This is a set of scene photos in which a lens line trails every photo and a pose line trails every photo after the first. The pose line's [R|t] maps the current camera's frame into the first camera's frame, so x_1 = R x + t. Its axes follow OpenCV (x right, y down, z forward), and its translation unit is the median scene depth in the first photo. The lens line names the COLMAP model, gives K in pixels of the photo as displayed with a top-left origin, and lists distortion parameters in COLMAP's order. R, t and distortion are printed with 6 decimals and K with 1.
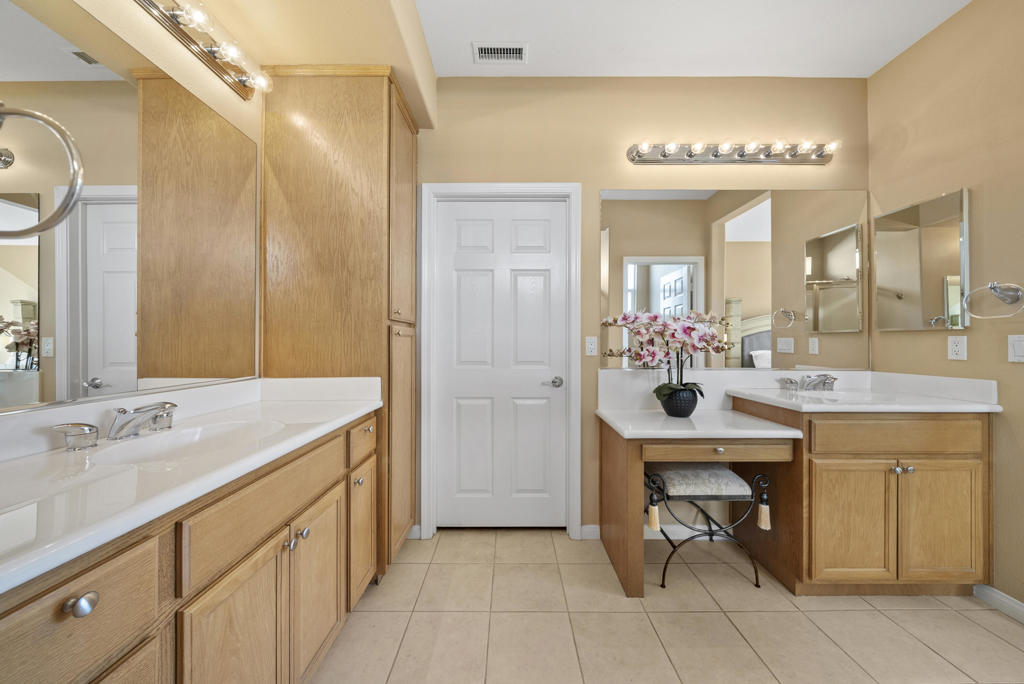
lens RADIAL K [[352.8, 0, 509.0], [0, 352.8, 341.7], [0, 0, 1]] dist [-0.000580, -0.000055]
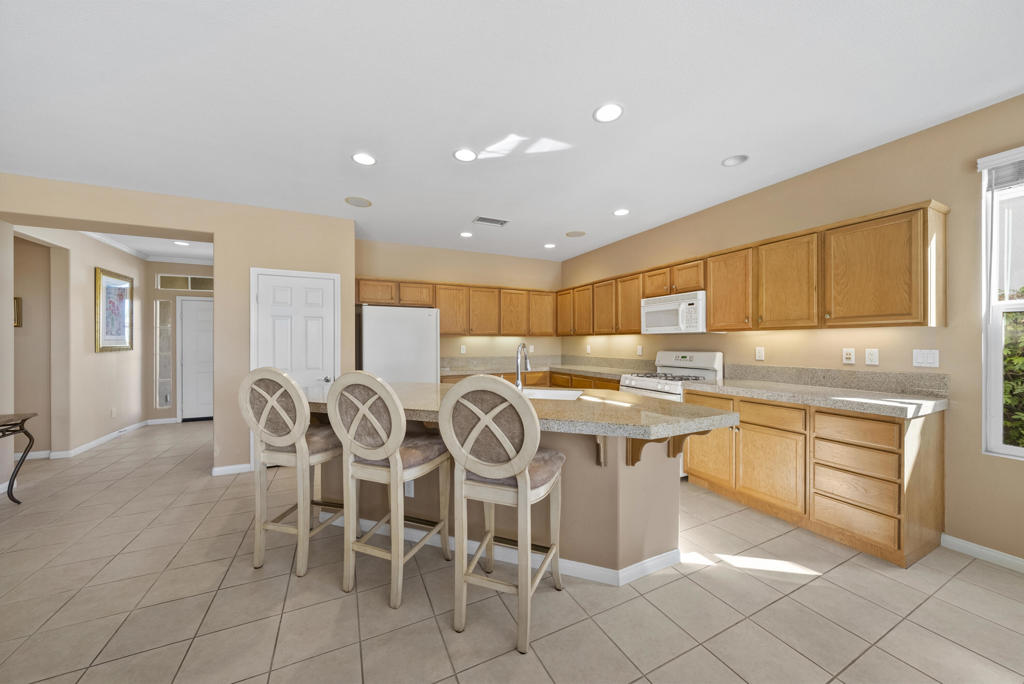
lens RADIAL K [[352.8, 0, 509.0], [0, 352.8, 341.7], [0, 0, 1]] dist [-0.000580, -0.000055]
pose [[0.897160, 0.028943, 0.440756, 0.199407], [-0.021213, 0.999523, -0.022456, -0.067492], [-0.441196, 0.010797, 0.897346, -1.148560]]
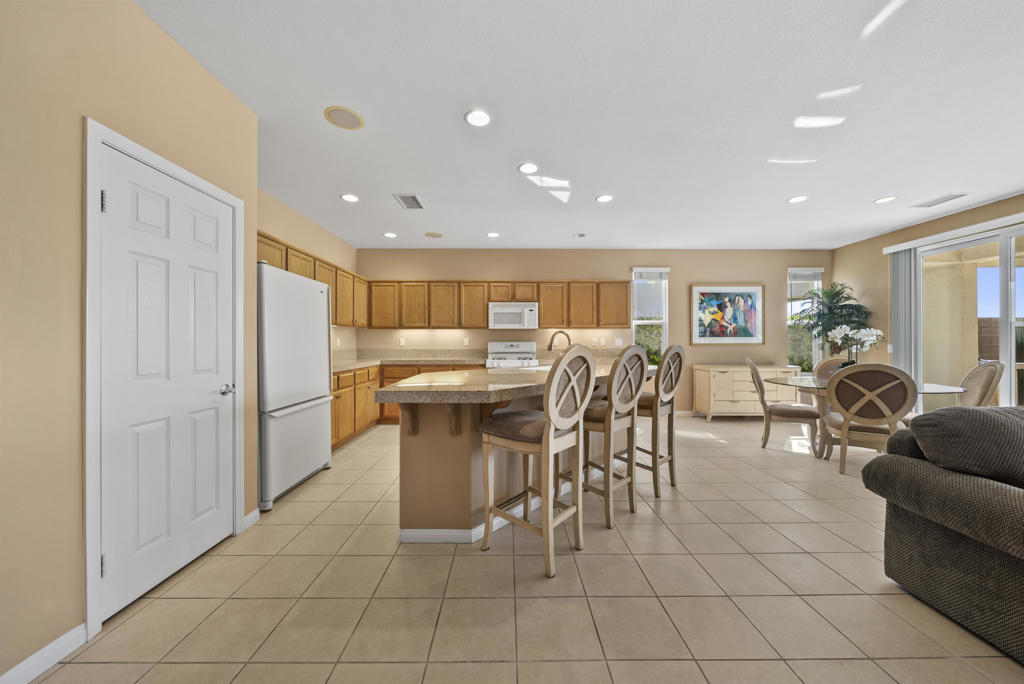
lens RADIAL K [[352.8, 0, 509.0], [0, 352.8, 341.7], [0, 0, 1]] dist [-0.000580, -0.000055]
pose [[-0.016208, 0.035683, 0.999232, -0.906330], [0.010475, 0.999314, -0.035516, 0.022467], [-0.999814, 0.009891, -0.016571, 0.230546]]
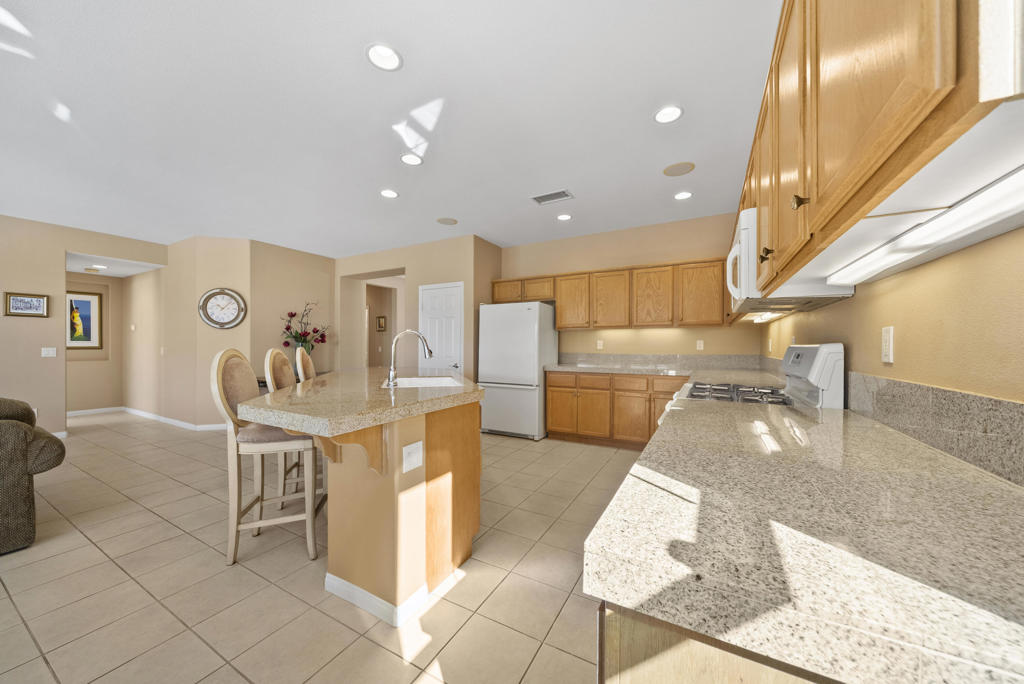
lens RADIAL K [[357.8, 0, 512.0], [0, 357.8, 342.0], [0, 0, 1]] dist [-0.000613, -0.000054]
pose [[0.880591, 0.026665, -0.473127, 1.692107], [-0.030400, 0.999538, -0.000249, -0.062856], [0.472901, 0.014602, 0.880994, -0.973158]]
